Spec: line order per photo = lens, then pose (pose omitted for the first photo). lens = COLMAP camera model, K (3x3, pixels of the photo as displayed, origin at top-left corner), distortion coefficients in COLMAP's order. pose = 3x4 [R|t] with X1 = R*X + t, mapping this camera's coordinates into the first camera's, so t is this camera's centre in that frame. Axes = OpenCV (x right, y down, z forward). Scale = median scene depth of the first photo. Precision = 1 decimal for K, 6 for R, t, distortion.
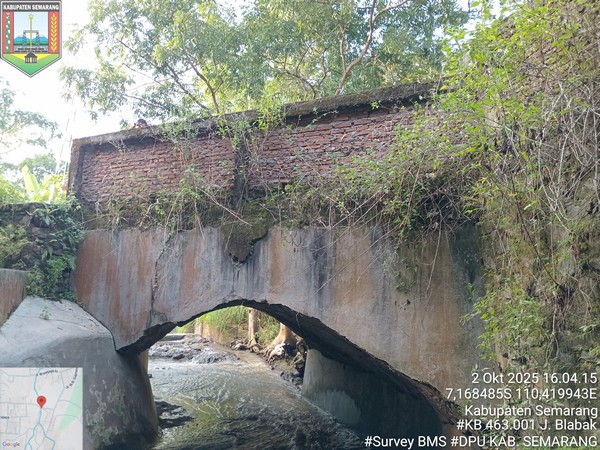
lens RADIAL K [[439.6, 0, 300.9], [0, 439.6, 224.6], [0, 0, 1]] dist [-0.007352, -0.007654]
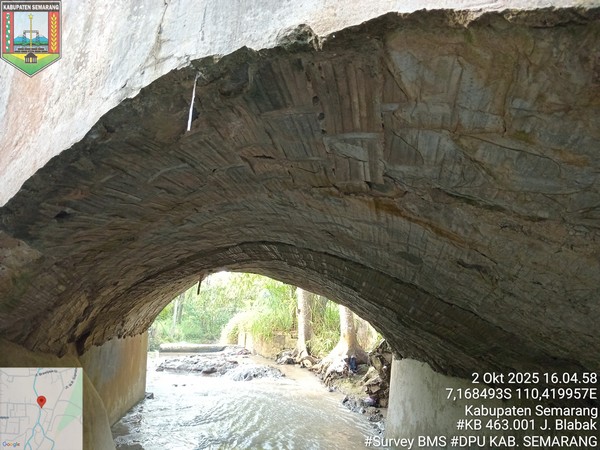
lens RADIAL K [[439.6, 0, 299.1], [0, 439.6, 225.1], [0, 0, 1]] dist [-0.007352, -0.007654]
pose [[0.991538, -0.011256, -0.129328, -0.018406], [0.005898, 0.999111, -0.041742, 0.082488], [0.129683, 0.040626, 0.990723, 0.258342]]
